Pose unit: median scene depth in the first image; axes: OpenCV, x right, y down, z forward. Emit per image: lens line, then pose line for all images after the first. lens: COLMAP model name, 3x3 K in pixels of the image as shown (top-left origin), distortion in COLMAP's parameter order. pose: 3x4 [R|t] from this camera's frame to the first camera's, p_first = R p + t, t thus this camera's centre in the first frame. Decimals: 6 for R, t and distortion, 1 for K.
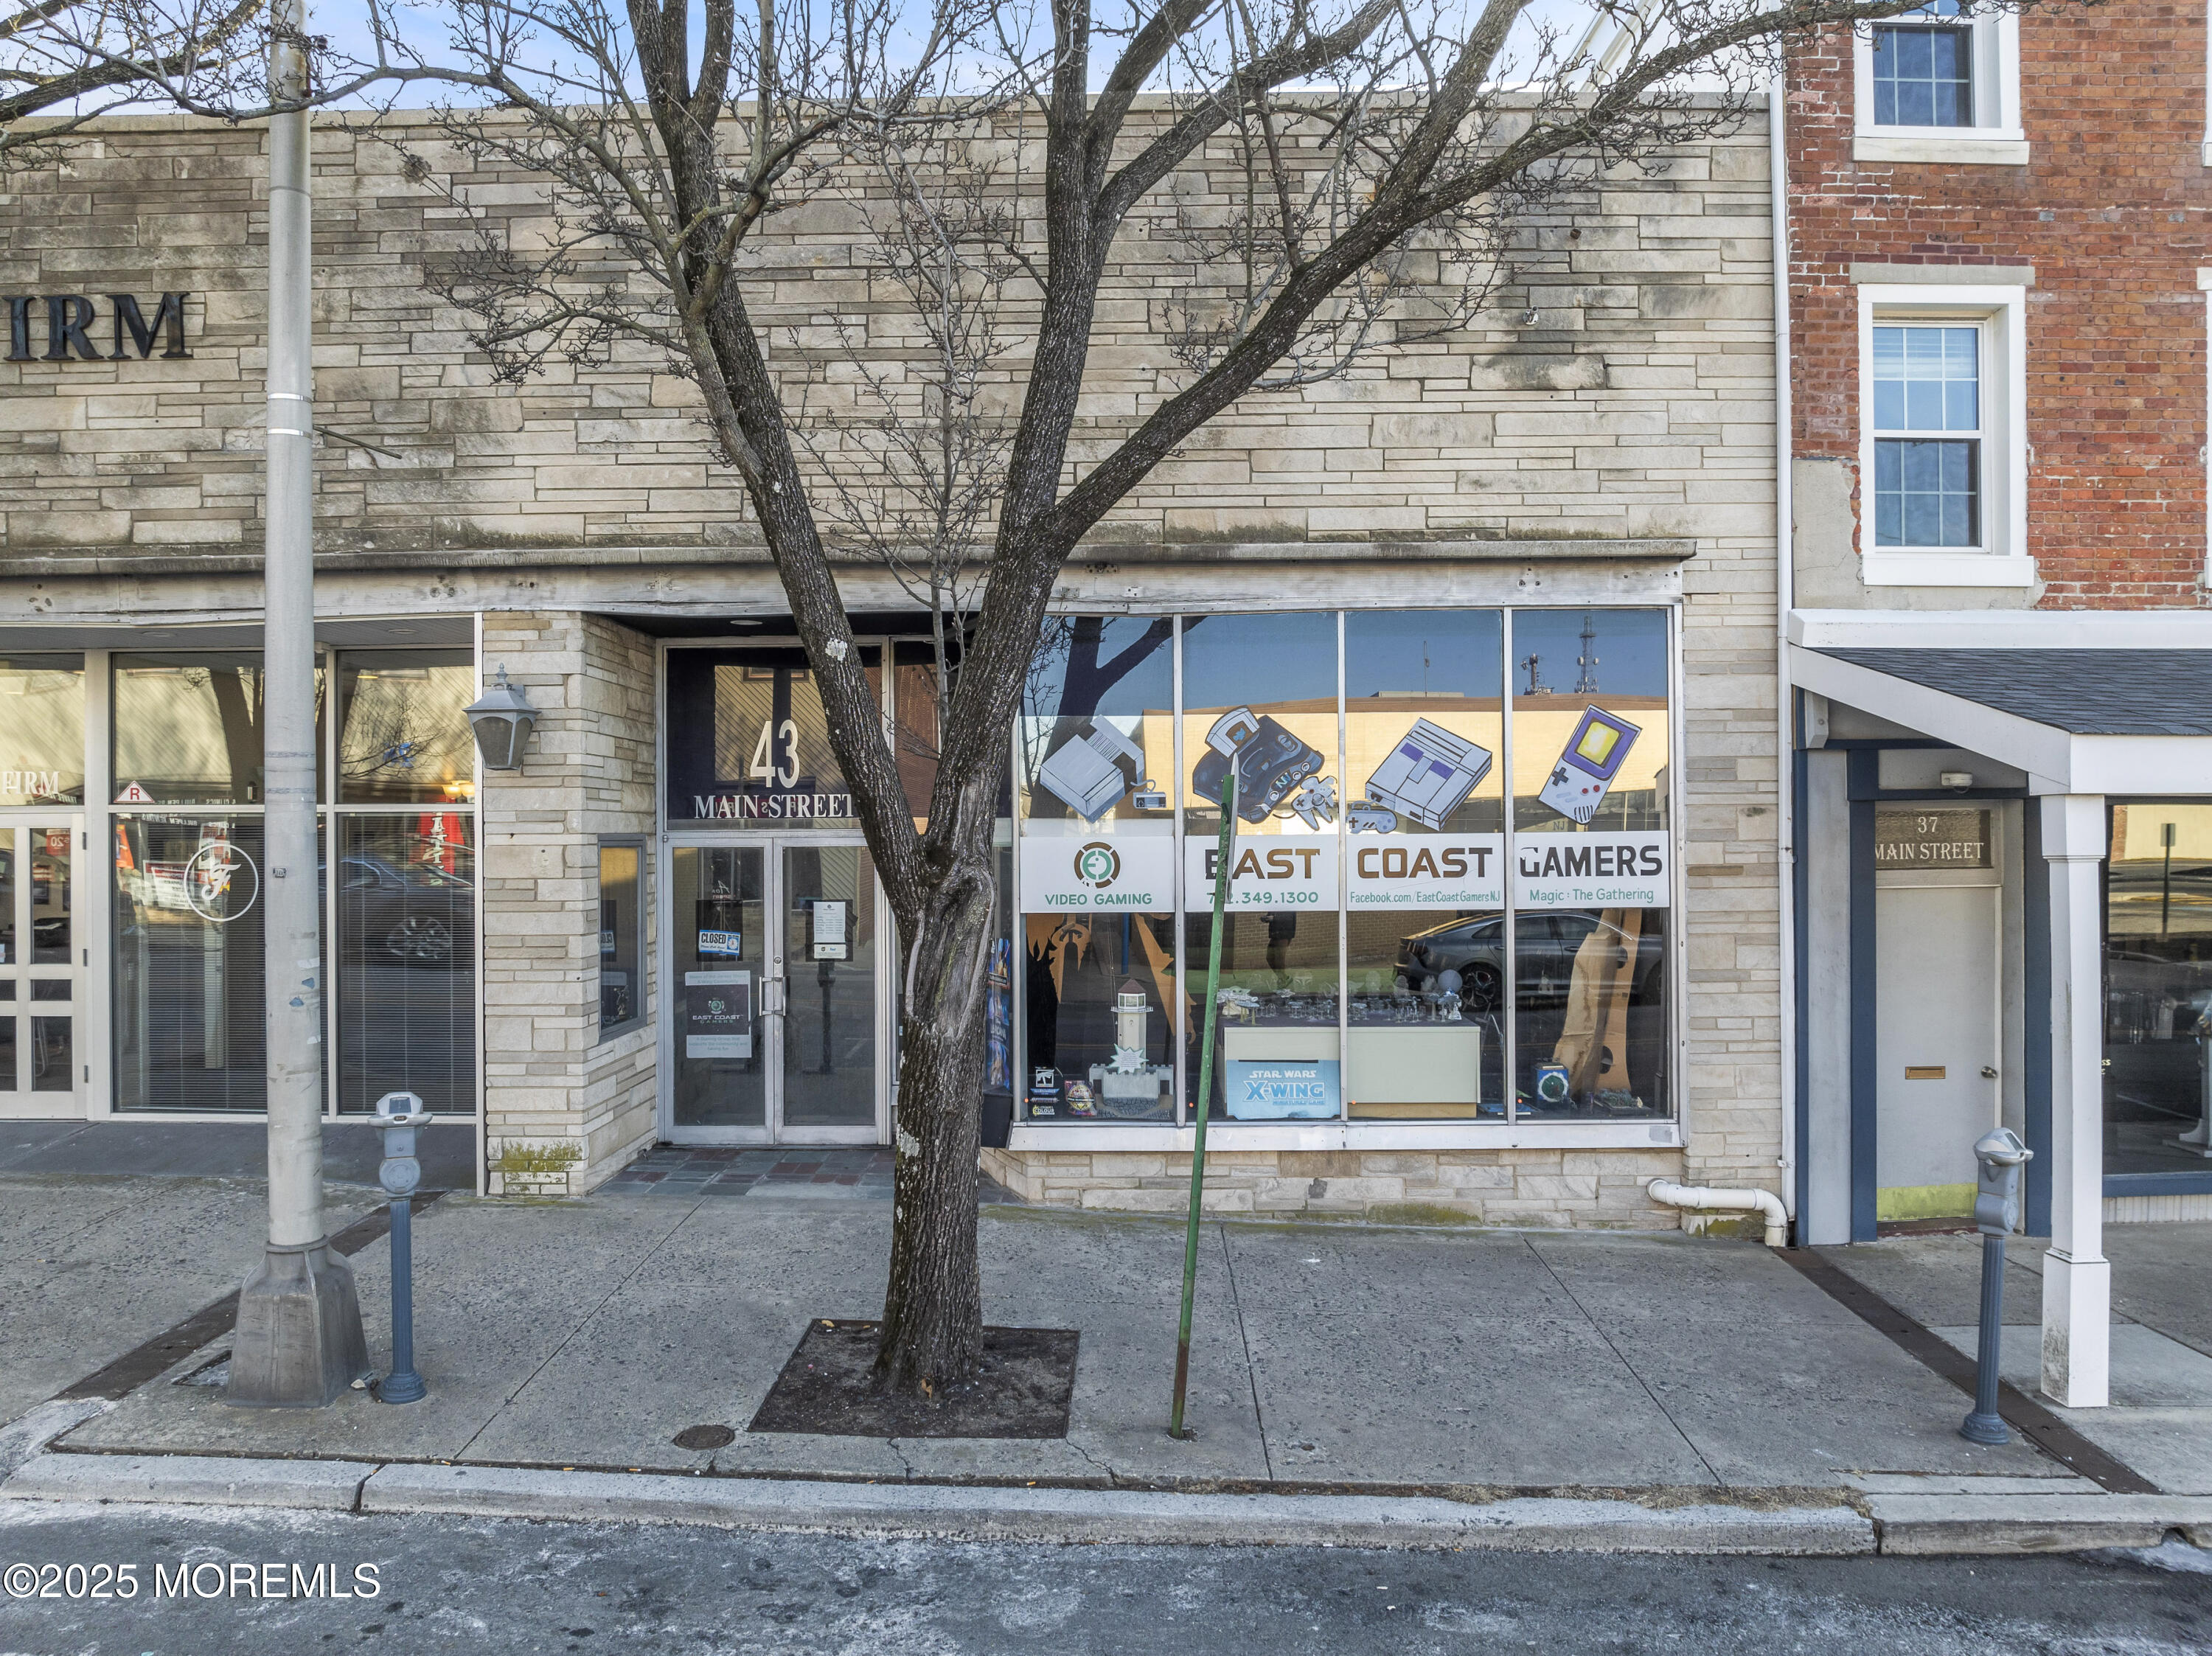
lens RADIAL K [[1685.1, 0, 1107.0], [0, 1685.1, 853.1], [0, 0, 1]] dist [-0.074487, 0.045772]
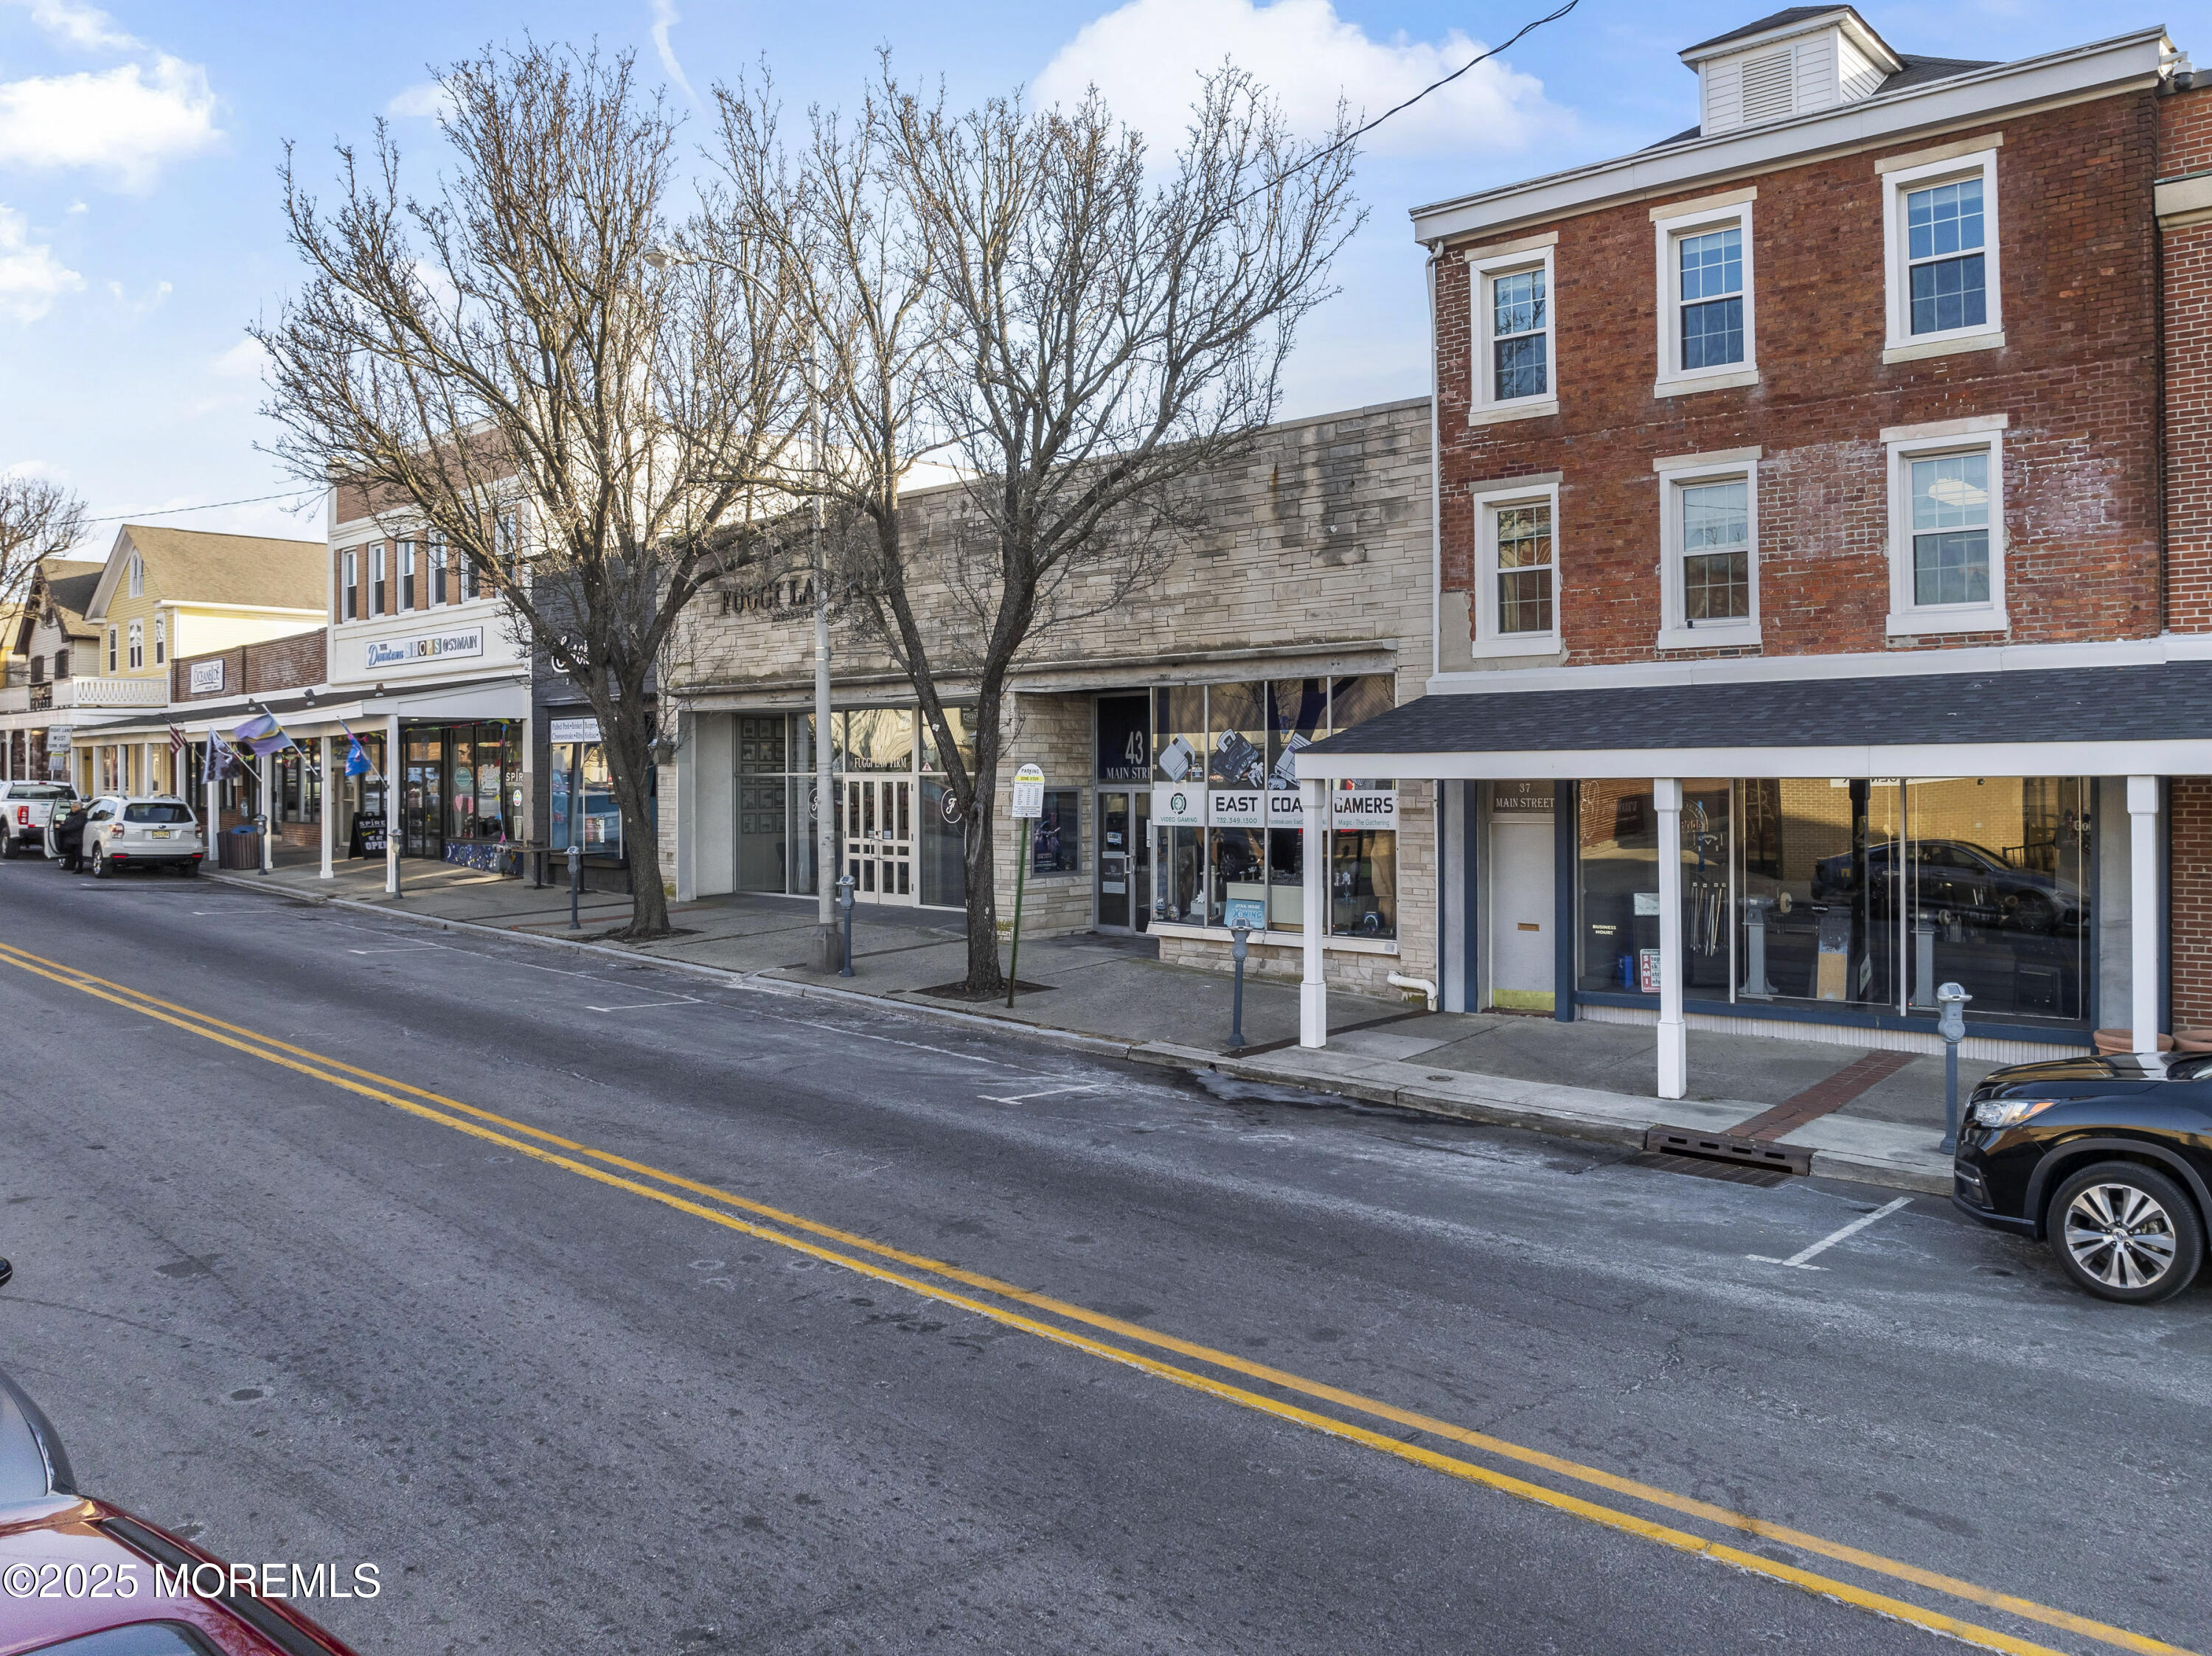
lens RADIAL K [[1645.3, 0, 1106.0], [0, 1645.3, 828.0], [0, 0, 1]] dist [-0.045774, -0.001842]
pose [[0.732132, 0.024430, -0.680725, 1.390498], [-0.005356, 0.999532, 0.030111, -0.025173], [0.681142, -0.018399, 0.731920, -0.612370]]
